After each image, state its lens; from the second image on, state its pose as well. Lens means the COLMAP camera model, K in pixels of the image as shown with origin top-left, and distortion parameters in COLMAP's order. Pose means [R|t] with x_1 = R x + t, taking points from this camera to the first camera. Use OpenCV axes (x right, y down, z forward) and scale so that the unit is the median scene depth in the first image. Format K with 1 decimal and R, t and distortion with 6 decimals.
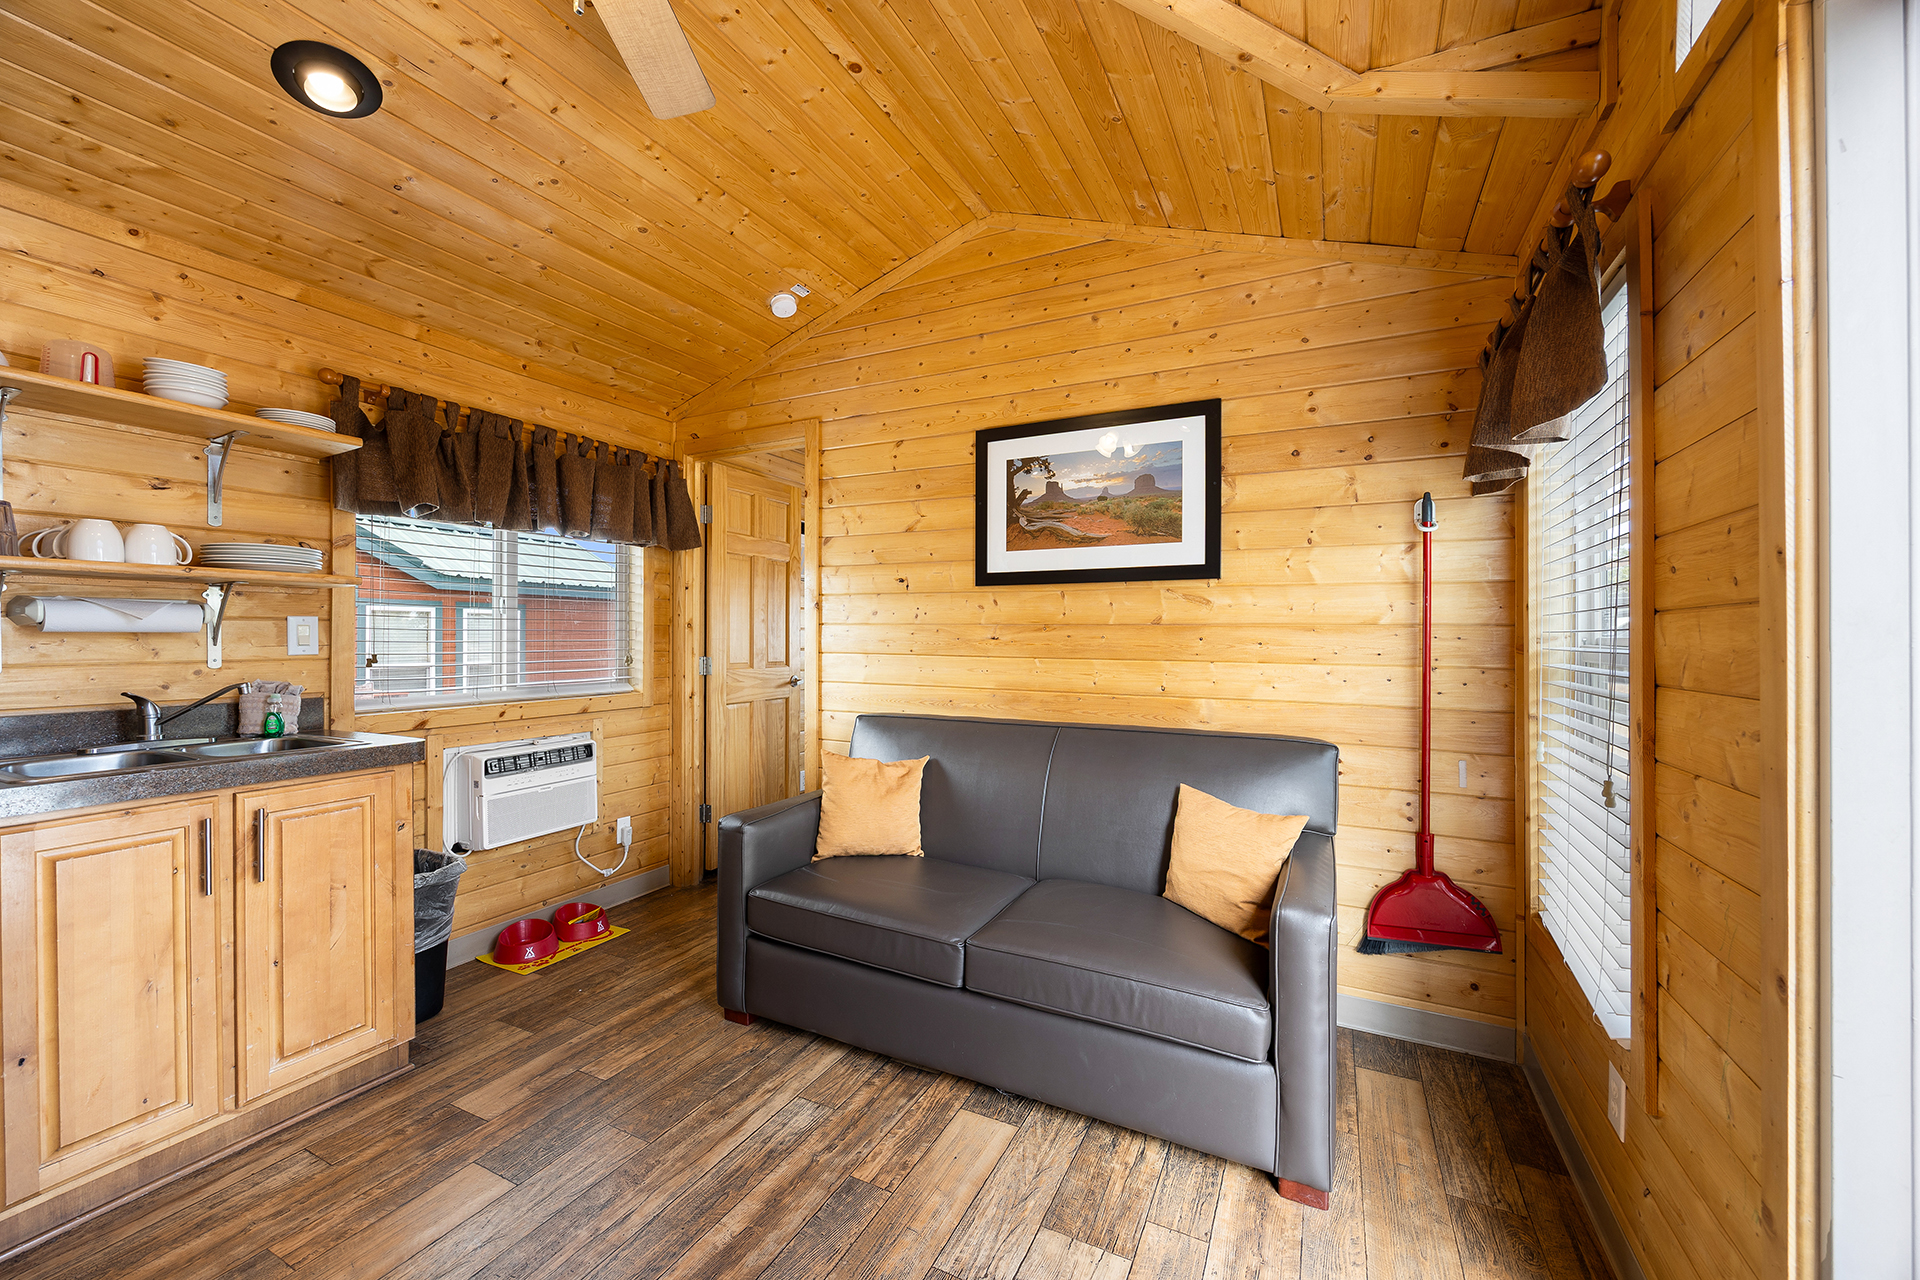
lens RADIAL K [[749.3, 0, 957.7], [0, 749.3, 639.7], [0, 0, 1]] dist [0.014238, 0.000075]
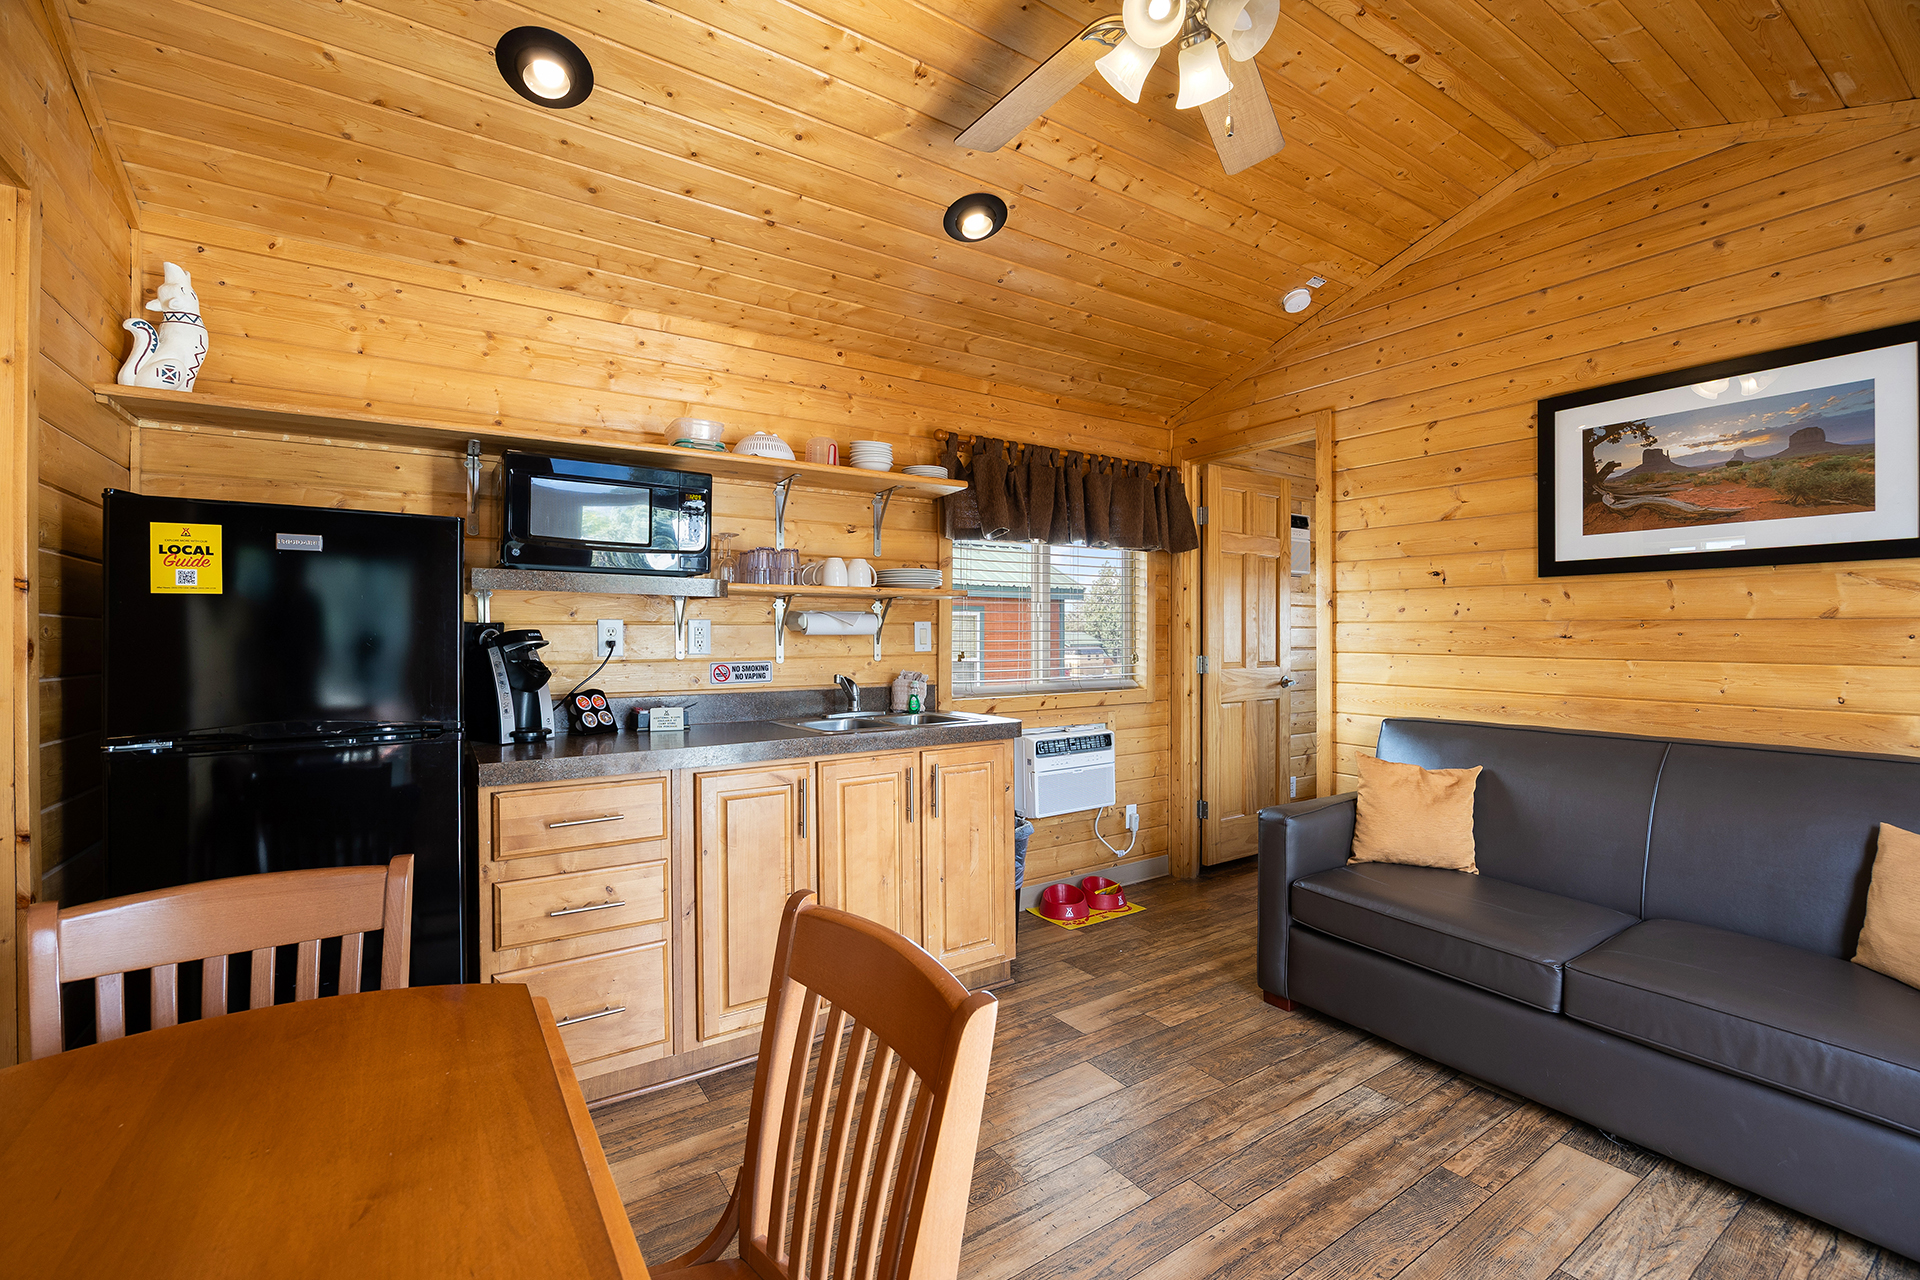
lens RADIAL K [[823.4, 0, 961.7], [0, 823.4, 636.9], [0, 0, 1]] dist [-0.000704, -0.000322]
pose [[0.874851, -0.003343, -0.484381, -0.112568], [0.002694, 0.999994, -0.002036, -0.001690], [0.484385, 0.000476, 0.874855, -0.190404]]
